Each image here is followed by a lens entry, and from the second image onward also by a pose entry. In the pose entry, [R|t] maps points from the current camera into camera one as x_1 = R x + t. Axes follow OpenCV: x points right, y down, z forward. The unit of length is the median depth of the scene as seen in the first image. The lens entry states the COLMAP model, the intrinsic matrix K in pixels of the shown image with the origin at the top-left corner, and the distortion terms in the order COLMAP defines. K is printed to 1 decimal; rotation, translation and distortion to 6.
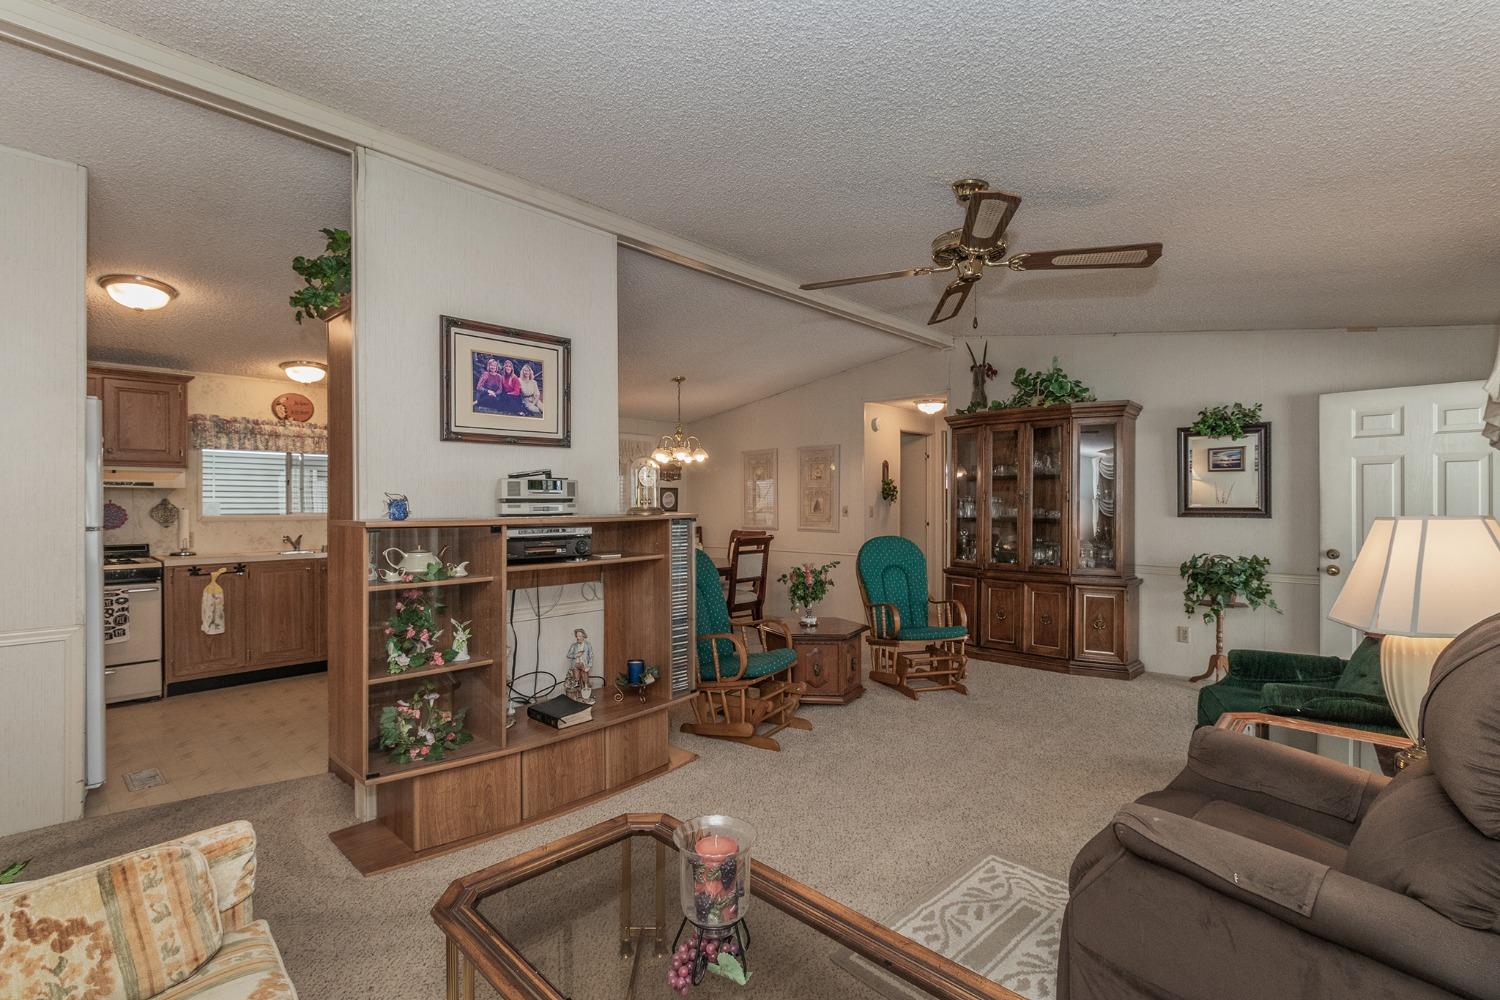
lens RADIAL K [[690.5, 0, 750.9], [0, 690.5, 501.2], [0, 0, 1]] dist [0.004309, 0.000060]
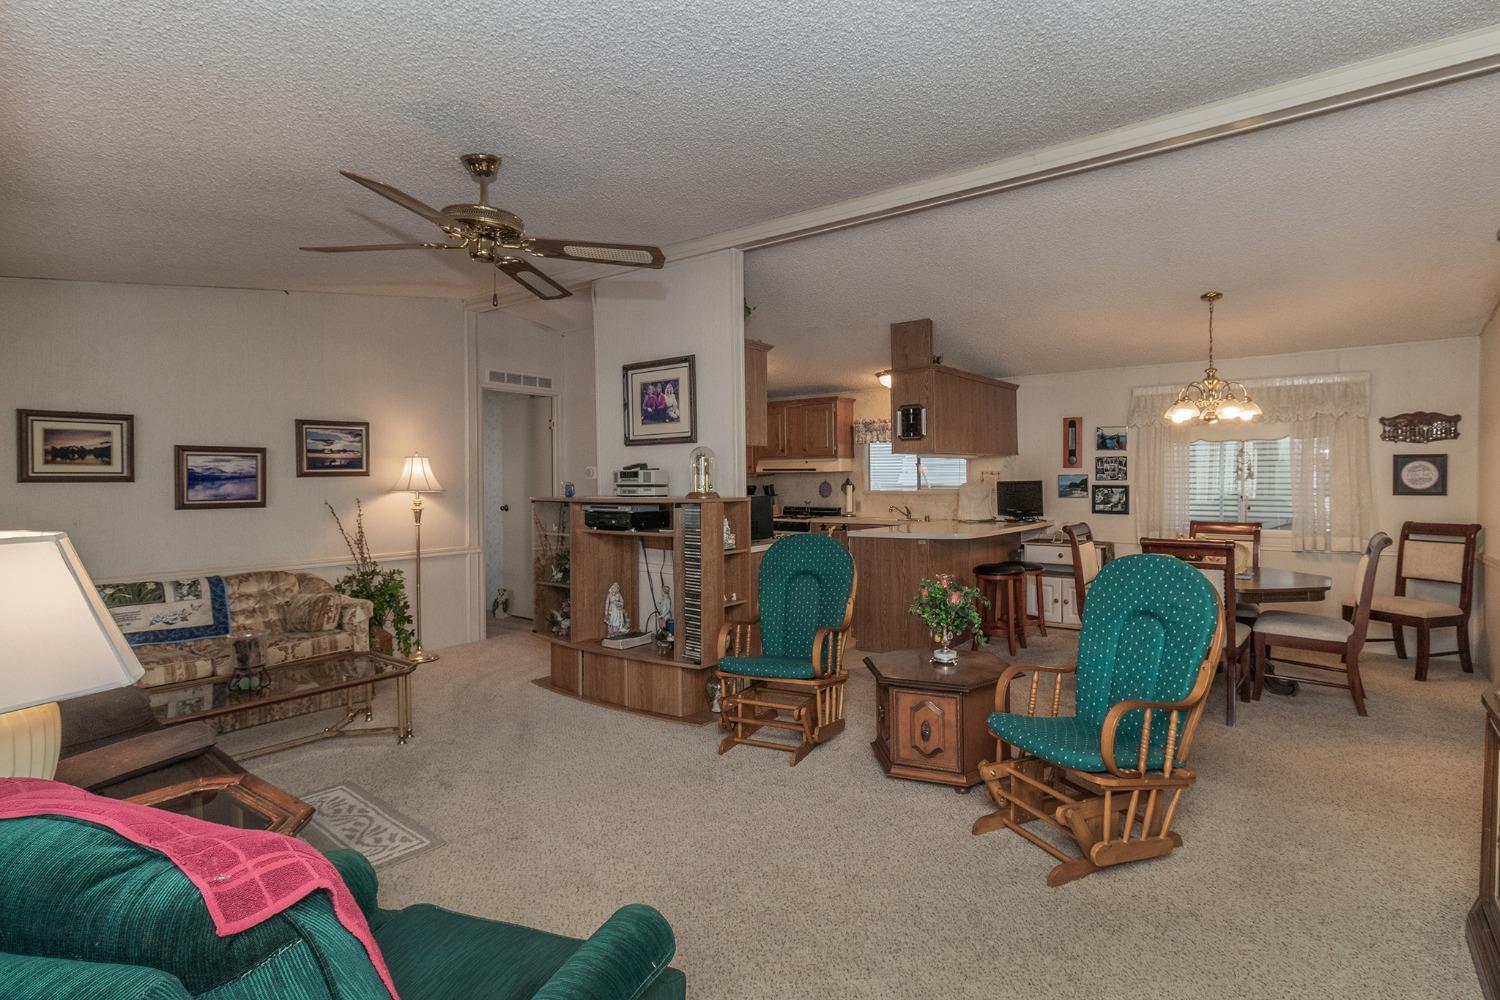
lens RADIAL K [[690.5, 0, 753.7], [0, 690.5, 490.3], [0, 0, 1]] dist [0.004309, 0.000060]
pose [[0.185031, 0.019410, -0.982541, 0.998296], [0.008648, 0.999734, 0.021378, -0.018169], [0.982695, -0.012453, 0.184814, 0.892307]]
